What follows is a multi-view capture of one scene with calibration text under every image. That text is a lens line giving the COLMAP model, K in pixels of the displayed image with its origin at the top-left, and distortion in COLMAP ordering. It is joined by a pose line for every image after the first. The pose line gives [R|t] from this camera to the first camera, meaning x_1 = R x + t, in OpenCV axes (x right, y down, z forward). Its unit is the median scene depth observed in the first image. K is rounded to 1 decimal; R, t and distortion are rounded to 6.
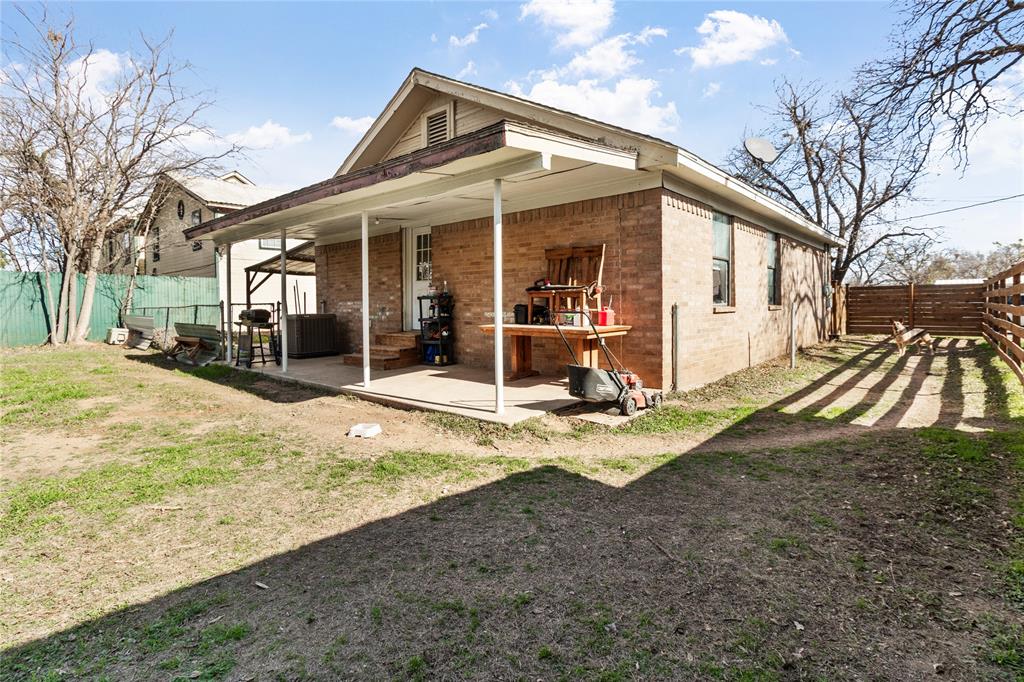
lens RADIAL K [[498.4, 0, 523.6], [0, 498.4, 309.6], [0, 0, 1]] dist [-0.000406, -0.000077]
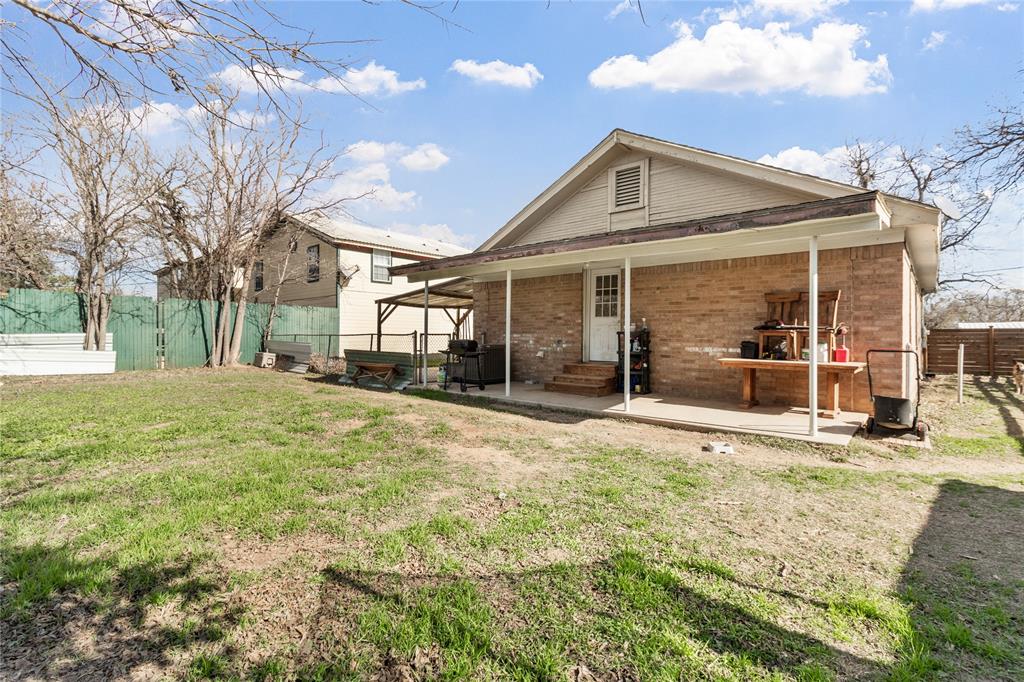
lens RADIAL K [[476.7, 0, 514.7], [0, 476.7, 332.8], [0, 0, 1]] dist [-0.001053, 0.000076]
pose [[0.999676, 0.021677, -0.013341, -0.439897], [-0.021920, 0.999591, -0.018374, 0.001478], [0.012937, 0.018661, 0.999742, -0.074829]]
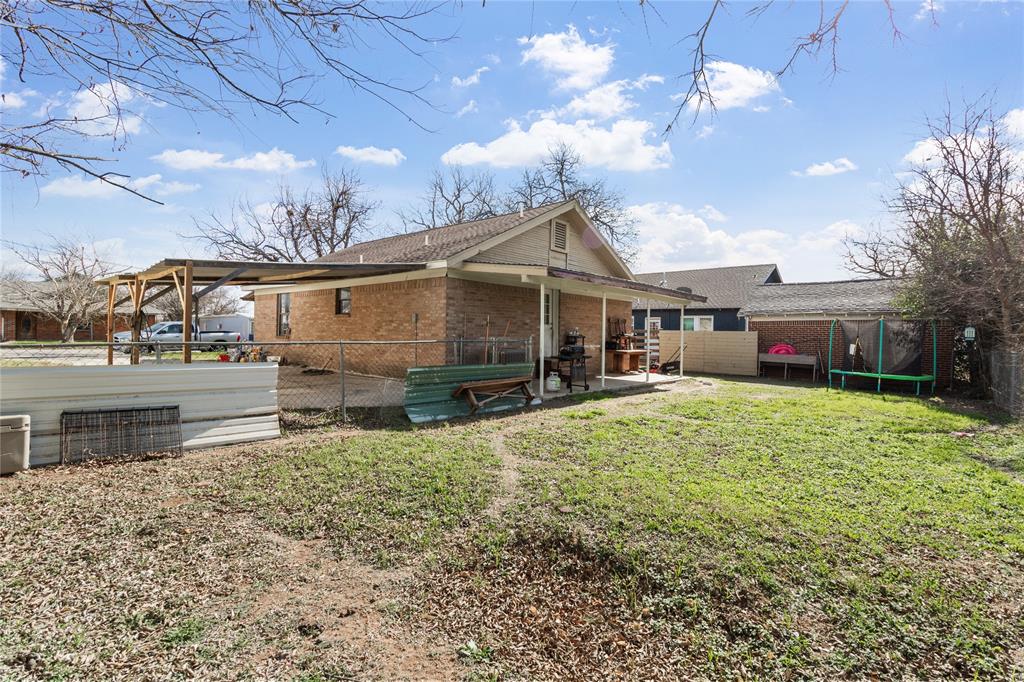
lens RADIAL K [[476.7, 0, 514.7], [0, 476.7, 332.8], [0, 0, 1]] dist [-0.001053, 0.000076]
pose [[0.008952, 0.014117, 0.999860, -1.866923], [-0.006798, 0.999878, -0.014057, -0.013557], [-0.999937, -0.006671, 0.009046, 1.224501]]
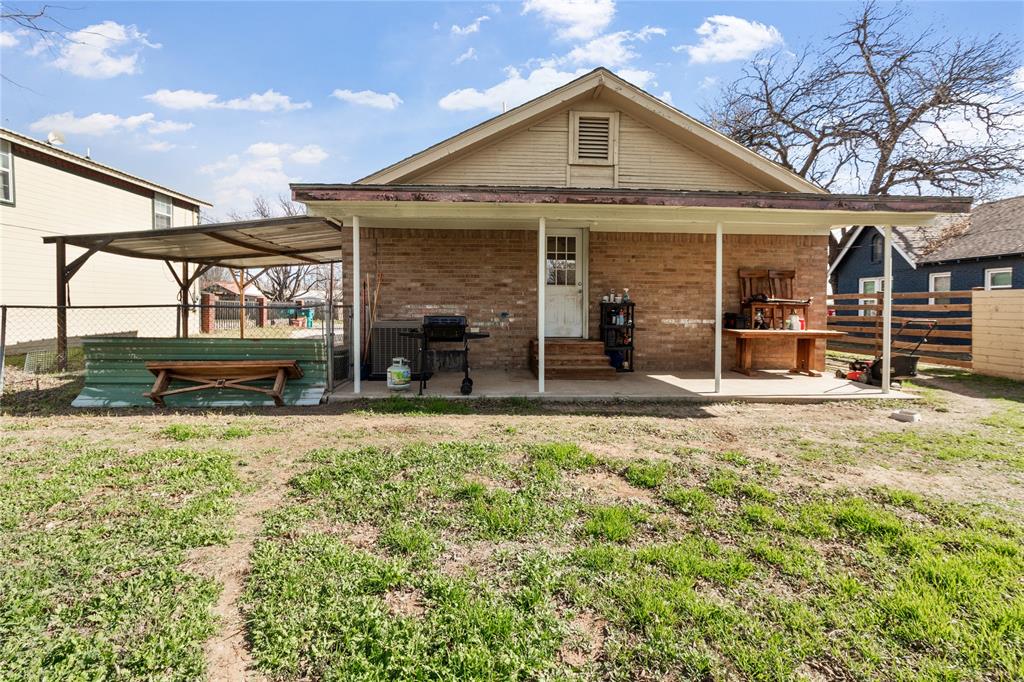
lens RADIAL K [[488.6, 0, 514.5], [0, 488.6, 317.9], [0, 0, 1]] dist [0.001107, 0.000258]
pose [[0.718523, 0.000688, 0.695503, -1.039404], [-0.009141, 0.999922, 0.008454, -0.003407], [-0.695443, -0.012432, 0.718474, 0.444140]]
